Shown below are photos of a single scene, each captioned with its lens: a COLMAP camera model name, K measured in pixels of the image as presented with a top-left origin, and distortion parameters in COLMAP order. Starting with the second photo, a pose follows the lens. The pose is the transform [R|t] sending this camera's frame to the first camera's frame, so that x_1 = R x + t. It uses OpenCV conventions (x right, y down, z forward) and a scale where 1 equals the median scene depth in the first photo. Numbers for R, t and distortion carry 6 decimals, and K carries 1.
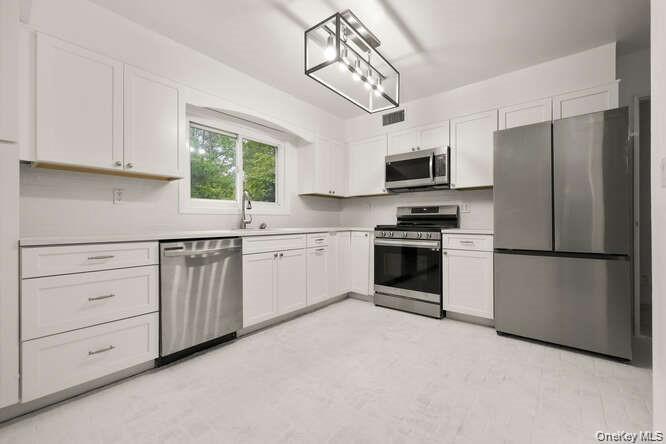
lens RADIAL K [[280.3, 0, 329.8], [0, 280.3, 222.7], [0, 0, 1]] dist [0.002346, -0.000314]
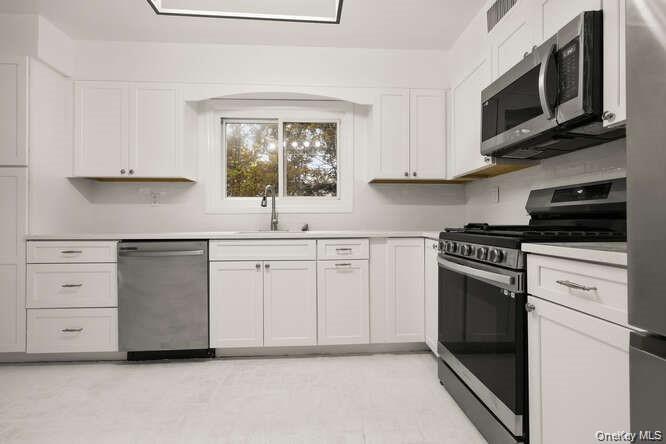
lens RADIAL K [[315.3, 0, 333.8], [0, 315.3, 220.3], [0, 0, 1]] dist [0.000435, 0.000403]
pose [[0.678316, -0.002654, -0.734766, 0.535616], [-0.001058, 0.999989, -0.004589, -0.003637], [0.734770, 0.003890, 0.678305, 0.525105]]
